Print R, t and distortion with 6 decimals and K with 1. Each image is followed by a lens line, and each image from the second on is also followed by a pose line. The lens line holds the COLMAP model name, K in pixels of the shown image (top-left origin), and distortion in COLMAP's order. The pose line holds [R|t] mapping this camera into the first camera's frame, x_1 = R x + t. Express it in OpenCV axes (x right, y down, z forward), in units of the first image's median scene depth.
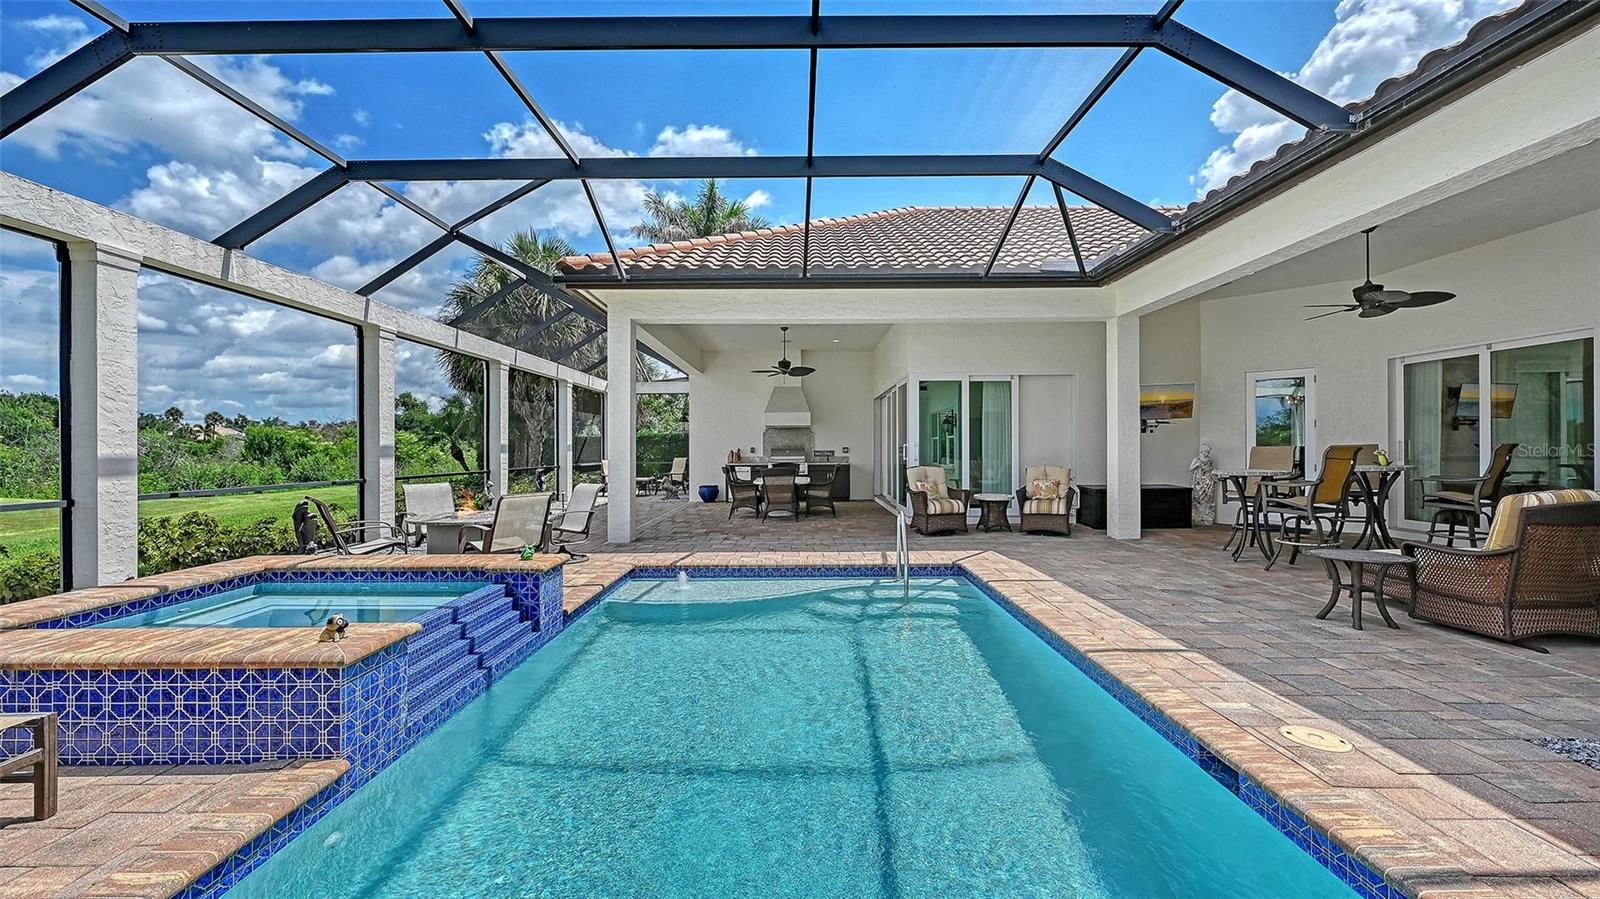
lens RADIAL K [[630.5, 0, 793.8], [0, 630.5, 454.2], [0, 0, 1]] dist [-0.003015, 0.001047]
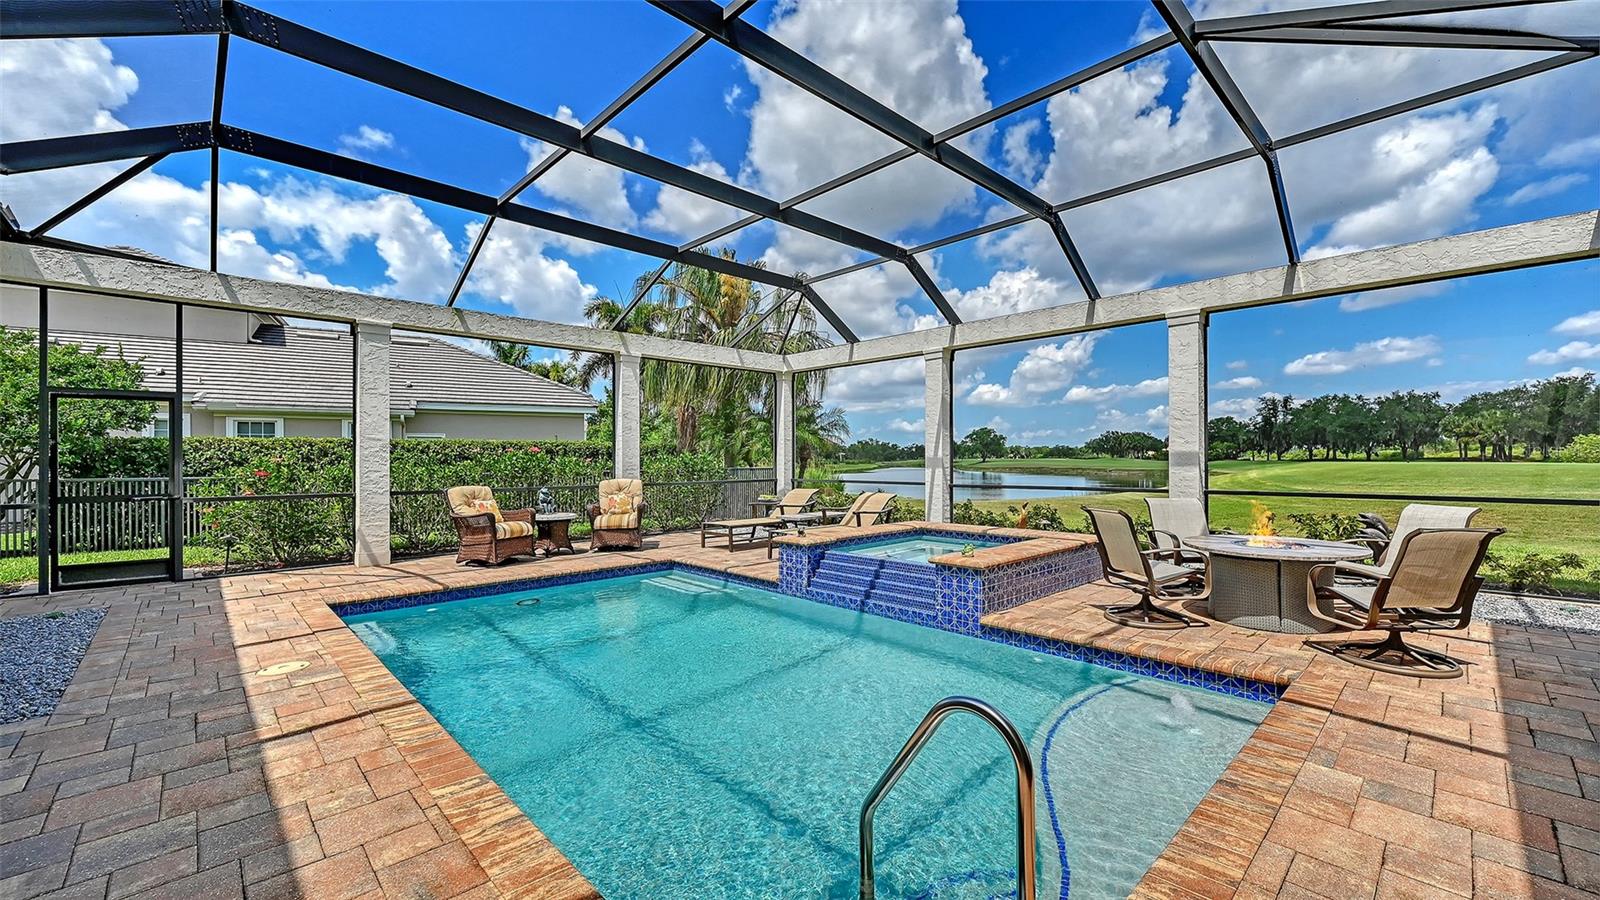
lens RADIAL K [[630.5, 0, 812.3], [0, 630.5, 469.7], [0, 0, 1]] dist [-0.003015, 0.001047]
pose [[-0.704369, 0.019895, -0.709555, 0.398834], [0.000877, 0.999631, 0.027158, -0.011903], [0.709833, 0.018507, -0.704127, 1.140716]]
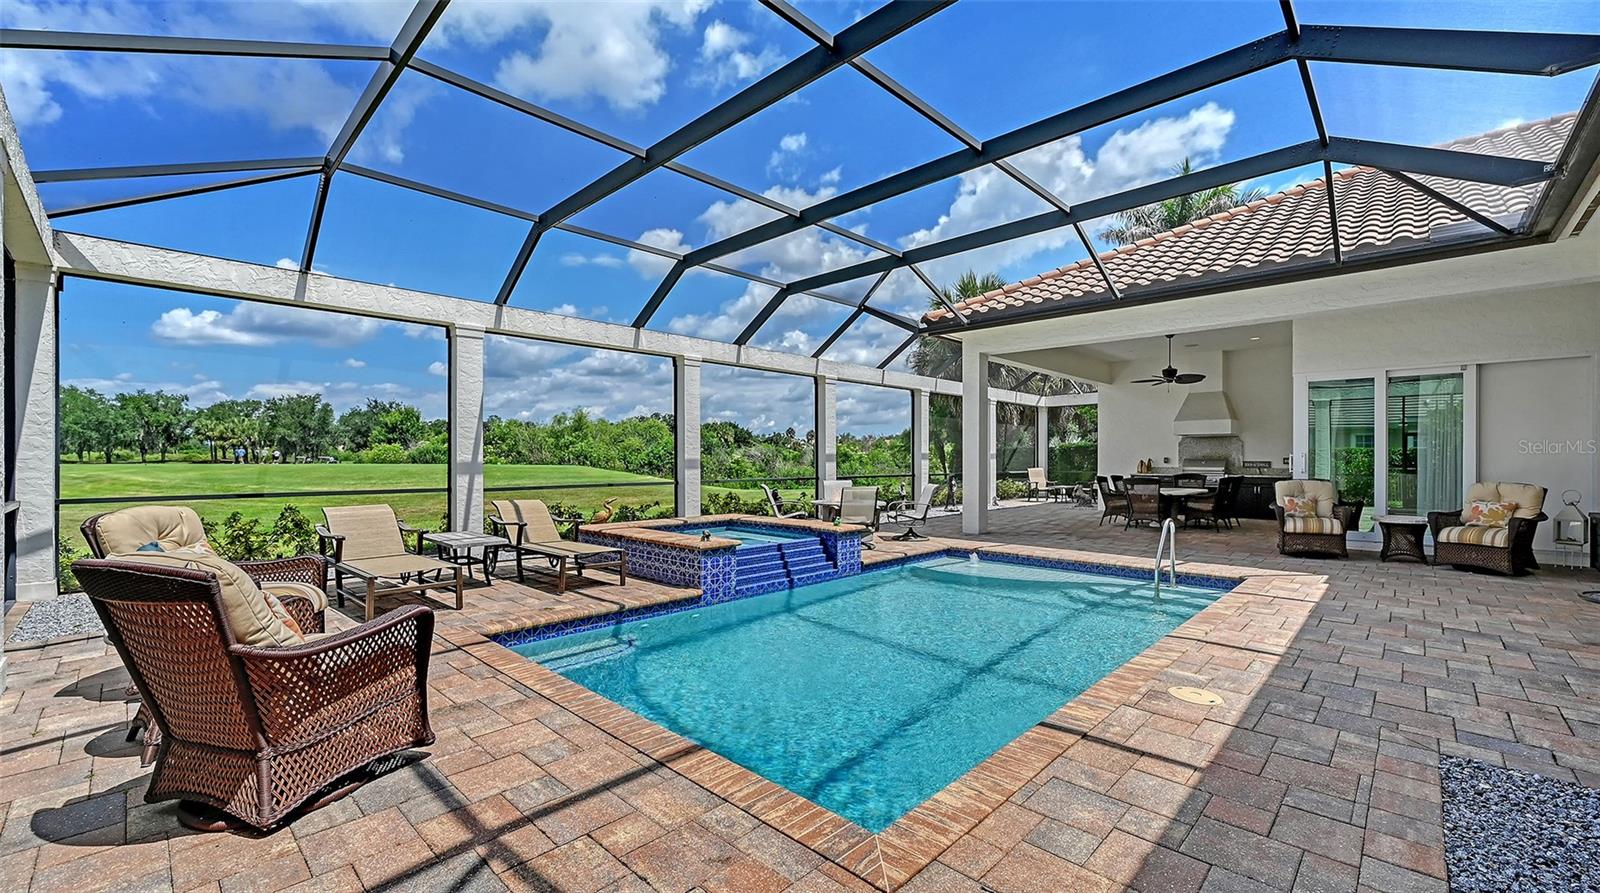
lens RADIAL K [[630.5, 0, 797.3], [0, 630.5, 478.0], [0, 0, 1]] dist [-0.003015, 0.001047]
pose [[0.716763, 0.026248, -0.696823, 0.451052], [-0.010954, 0.999592, 0.026384, 0.002394], [0.697231, -0.011278, 0.716758, -0.165024]]
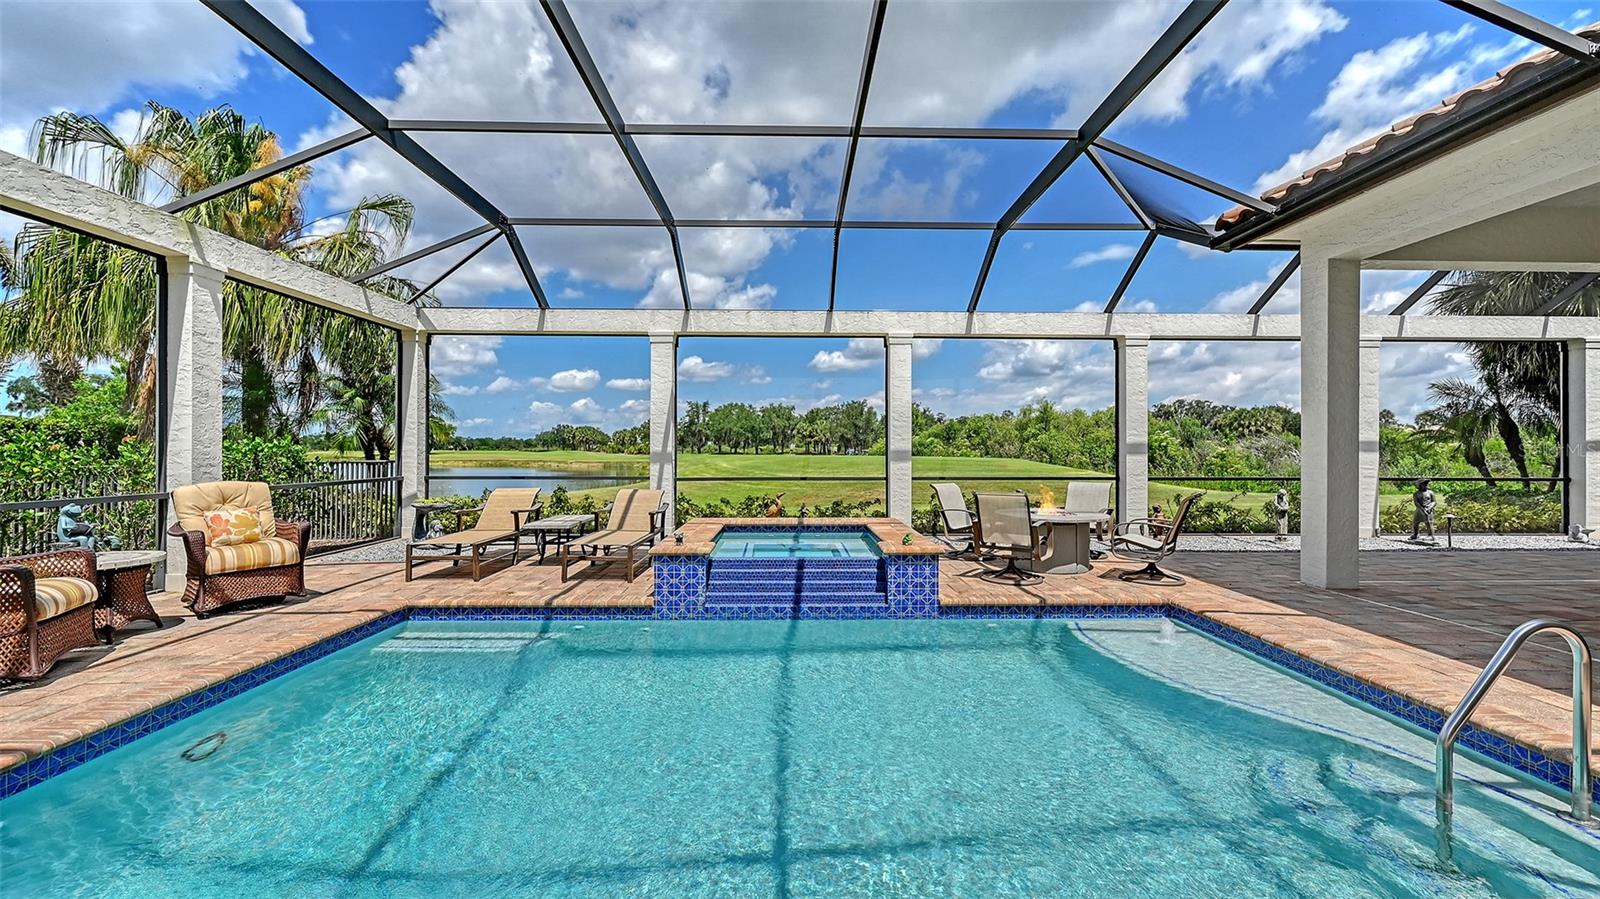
lens RADIAL K [[630.5, 0, 806.9], [0, 630.5, 450.7], [0, 0, 1]] dist [-0.003015, 0.001047]
pose [[0.032446, 0.003693, -0.999467, 0.522739], [-0.012198, 0.999920, 0.003299, -0.004371], [0.999399, 0.012084, 0.032489, 0.557373]]
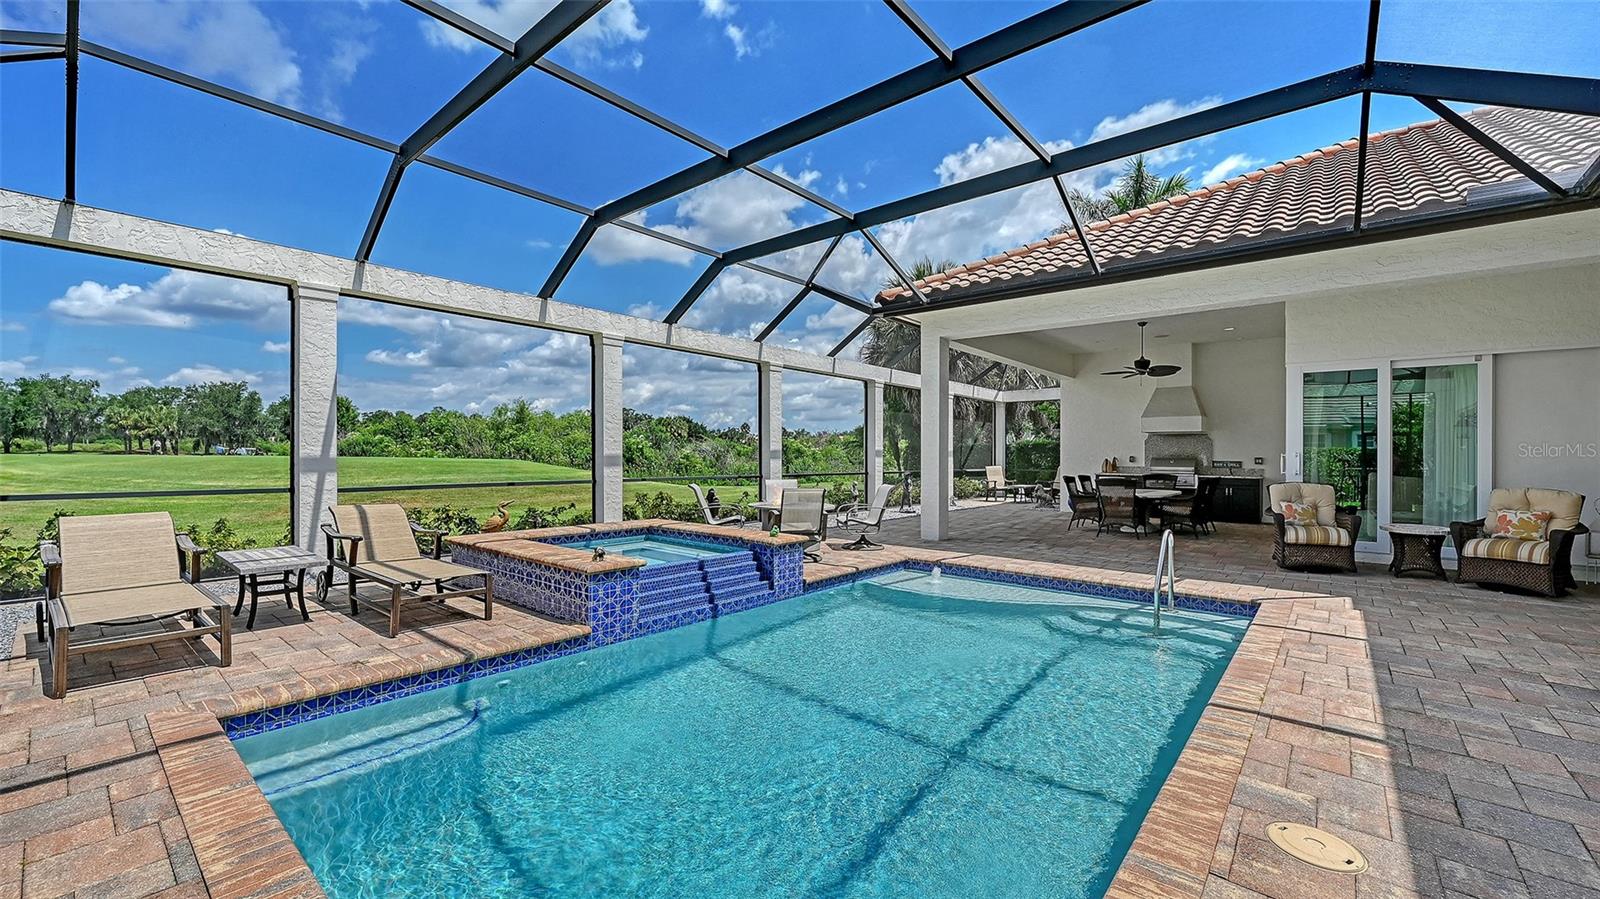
lens RADIAL K [[630.5, 0, 794.6], [0, 630.5, 463.3], [0, 0, 1]] dist [-0.003015, 0.001047]
pose [[0.762315, 0.020009, -0.646896, 0.336733], [-0.018118, 0.999790, 0.009573, -0.000586], [0.646952, 0.004423, 0.762518, 0.008107]]
